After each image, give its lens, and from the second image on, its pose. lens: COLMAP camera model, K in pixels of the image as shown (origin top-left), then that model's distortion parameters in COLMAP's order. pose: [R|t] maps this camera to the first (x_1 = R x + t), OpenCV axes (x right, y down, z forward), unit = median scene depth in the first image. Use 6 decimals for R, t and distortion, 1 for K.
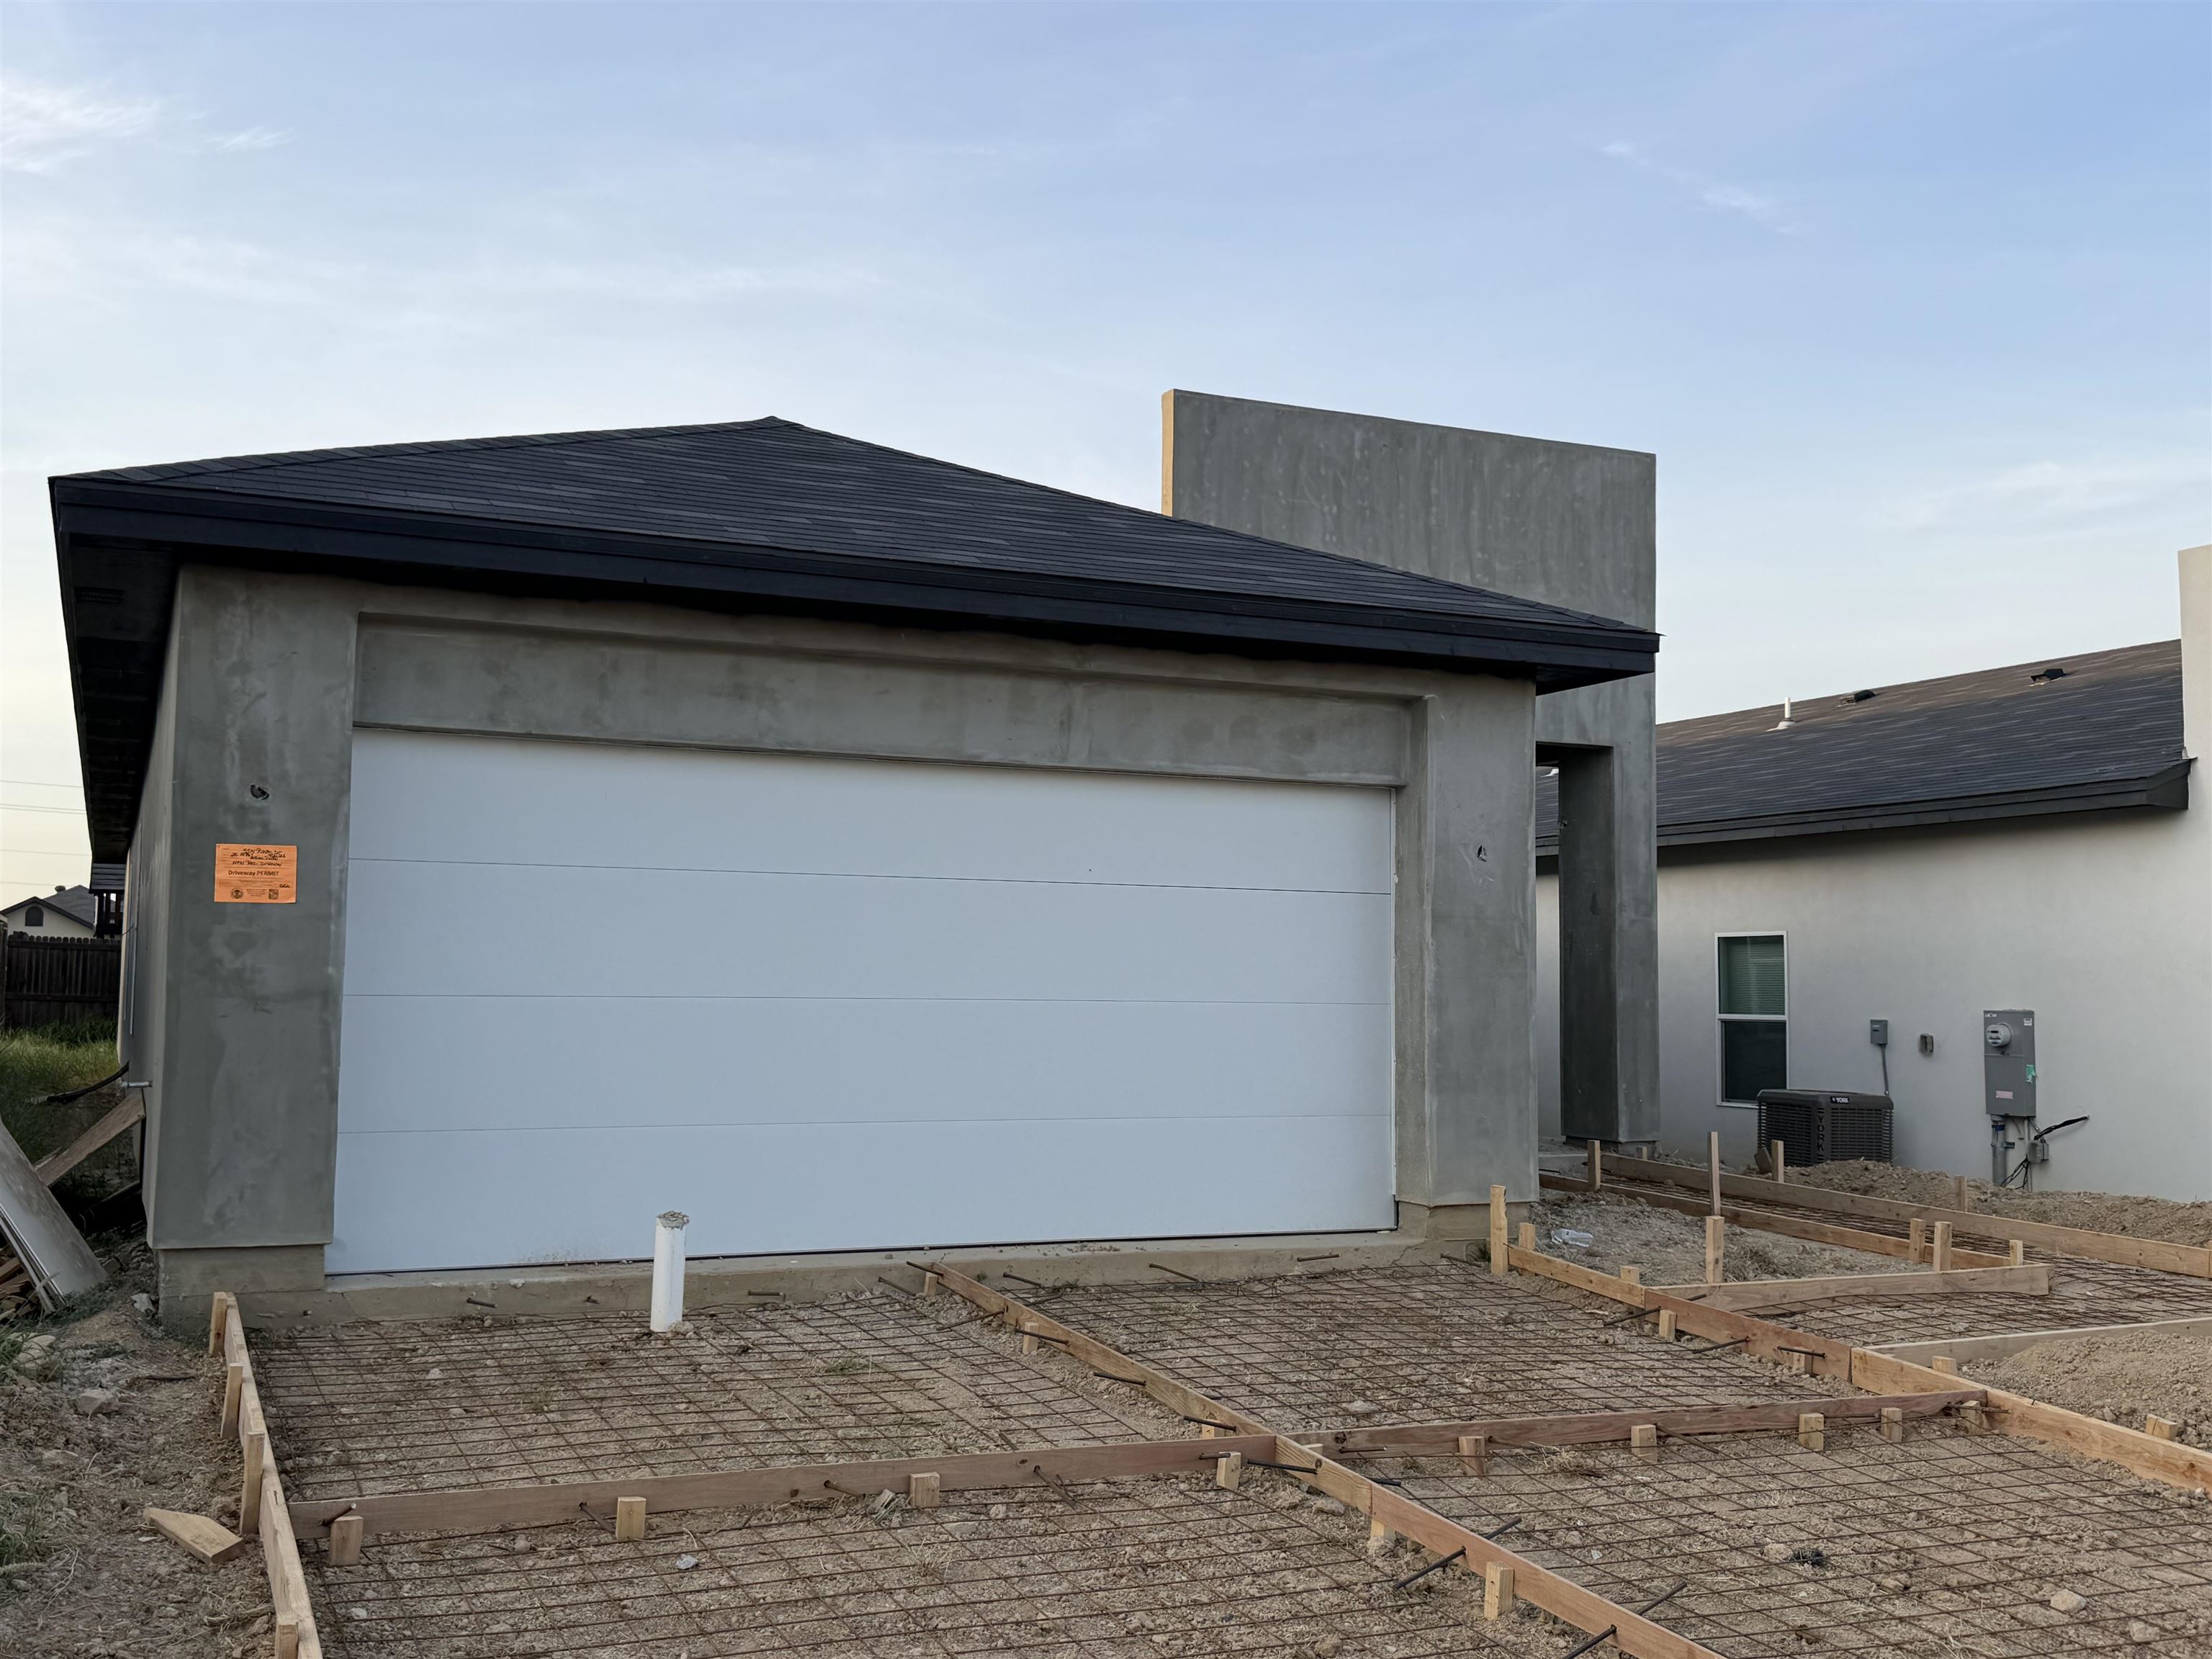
lens RADIAL K [[2176.9, 0, 1106.0], [0, 2176.9, 829.5], [0, 0, 1]] dist [0.103626, -0.009662]
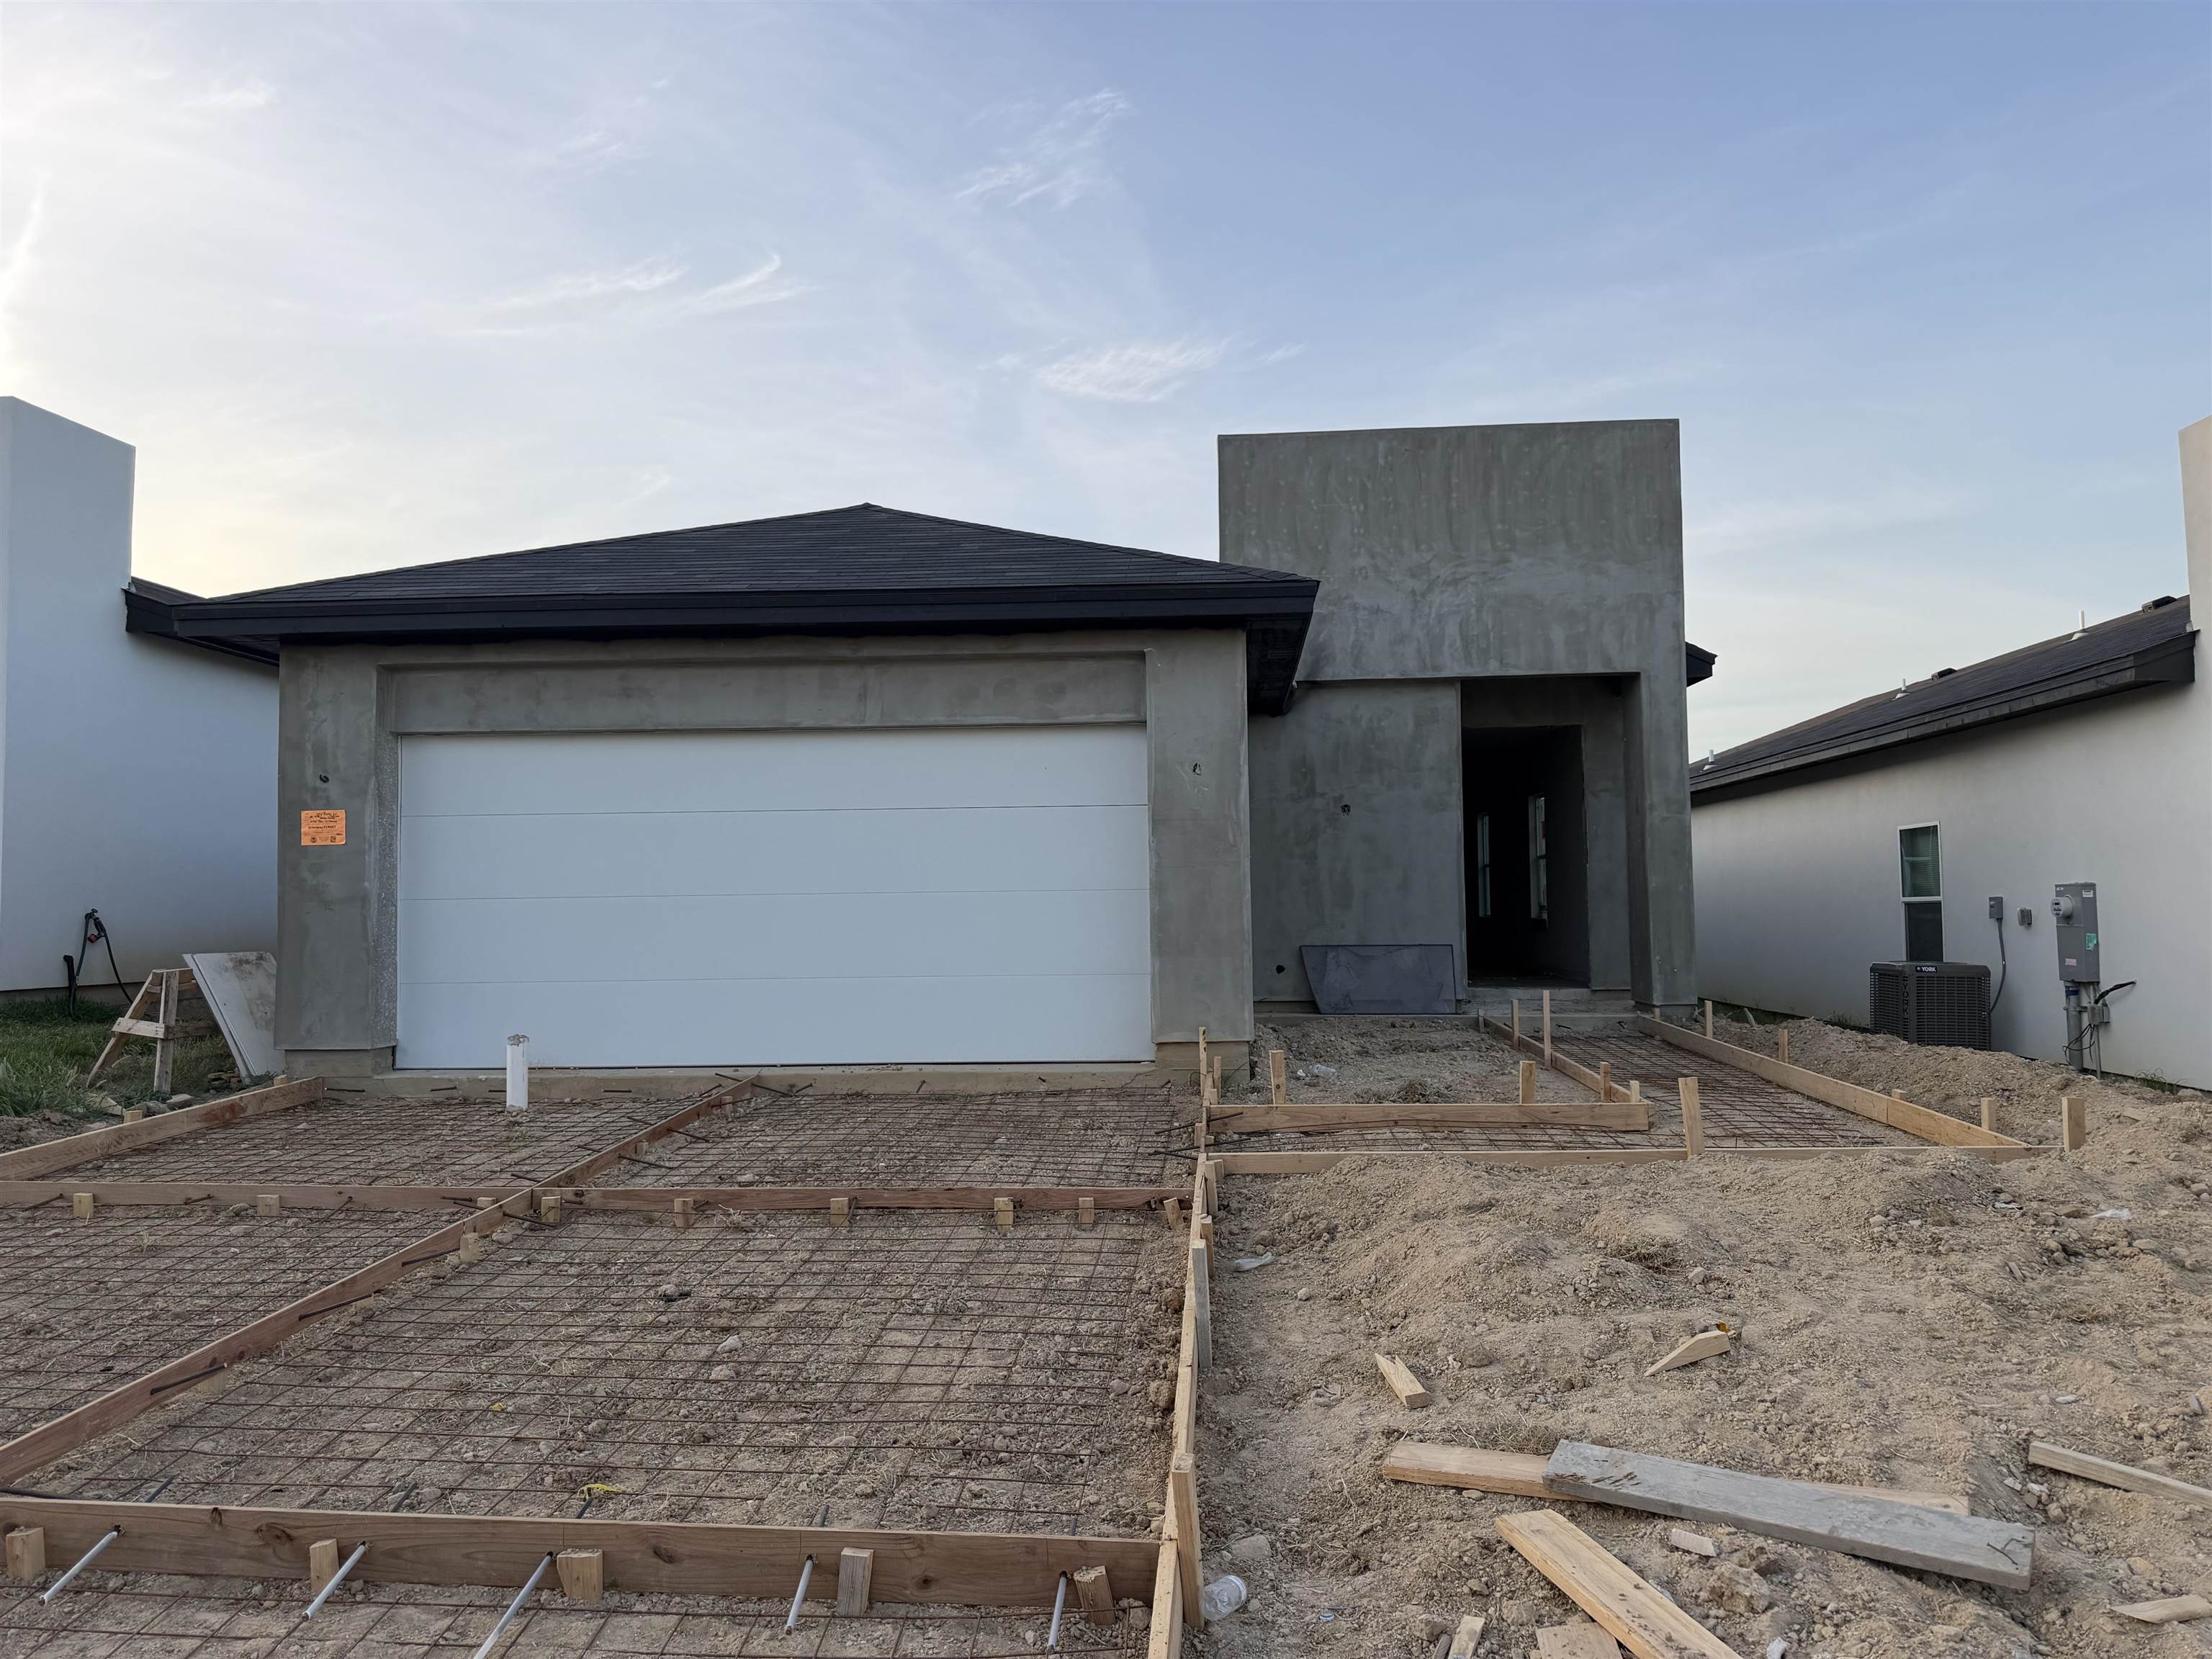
lens RADIAL K [[1531.1, 0, 1106.0], [0, 1531.1, 829.5], [0, 0, 1]] dist [0.138703, -0.243042]
pose [[0.884911, -0.047805, -0.463301, 0.546498], [0.057232, 0.998341, 0.006302, 0.038192], [0.462231, -0.032092, 0.886178, 0.183077]]
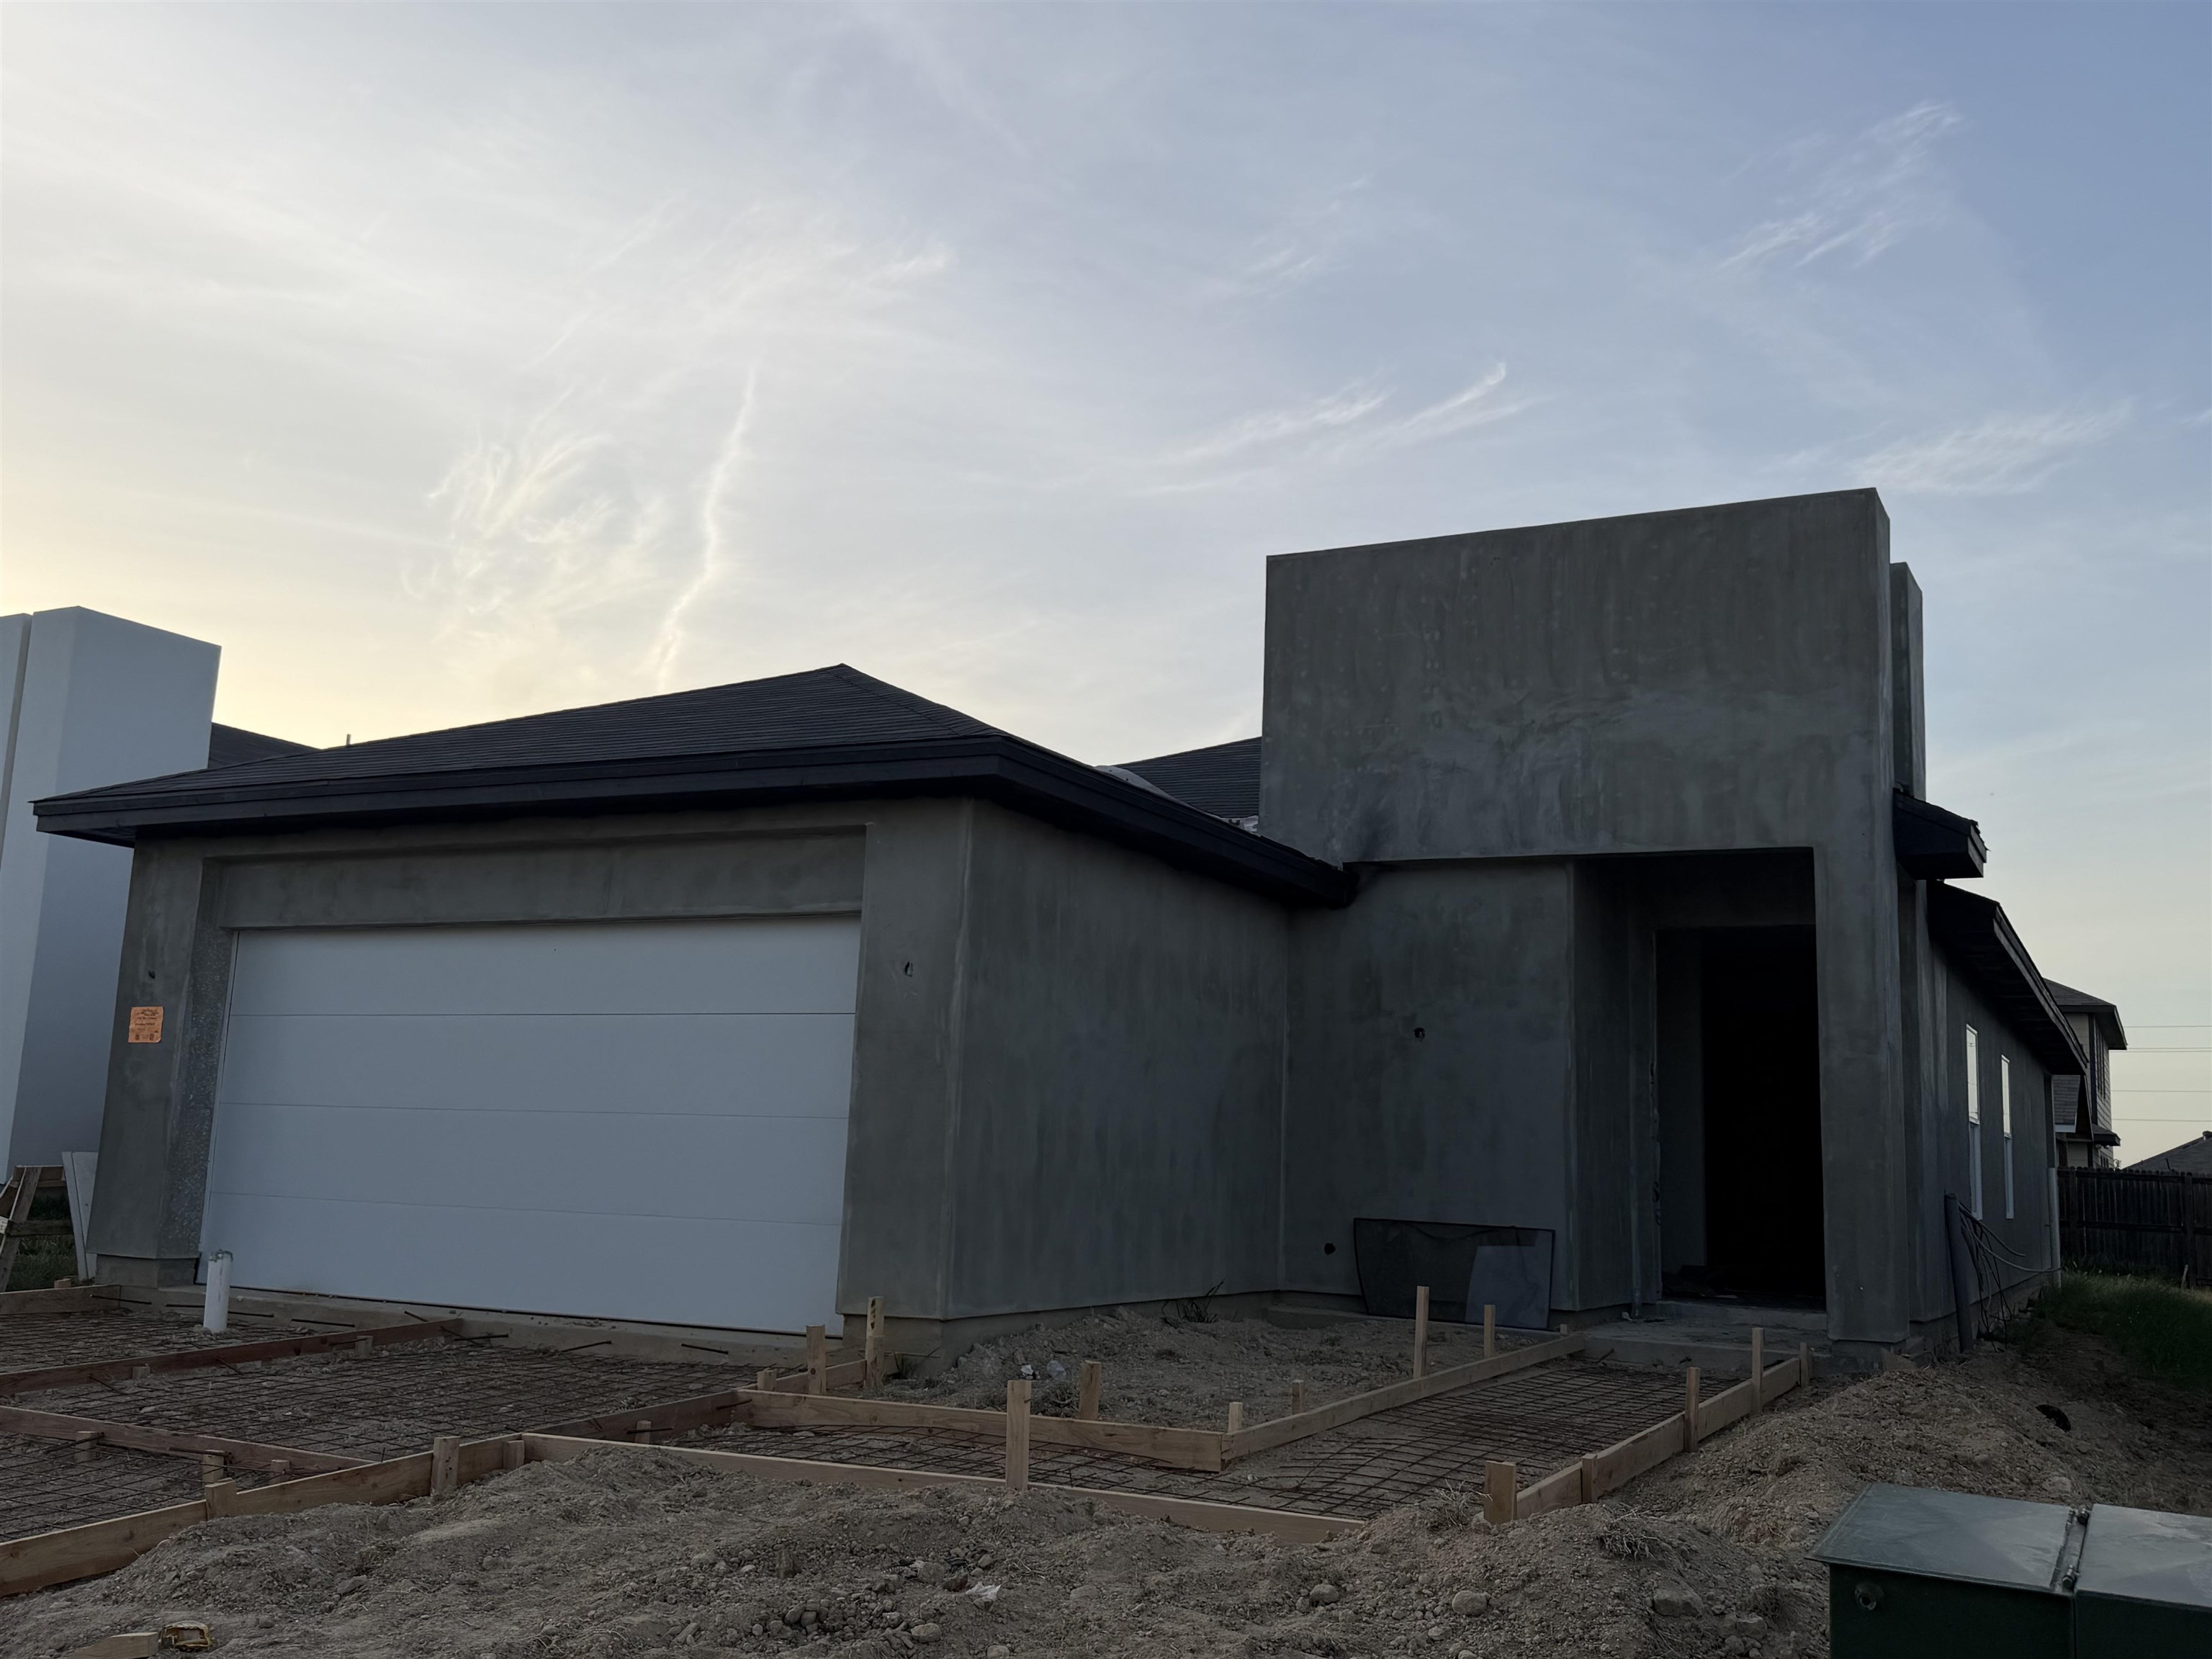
lens RADIAL K [[1958.1, 0, 1106.0], [0, 1958.1, 829.5], [0, 0, 1]] dist [0.091939, -0.147834]
pose [[0.633611, -0.118378, -0.764542, 0.957614], [0.026439, 0.990960, -0.131525, 0.070699], [0.773200, 0.063122, 0.631013, 0.491818]]
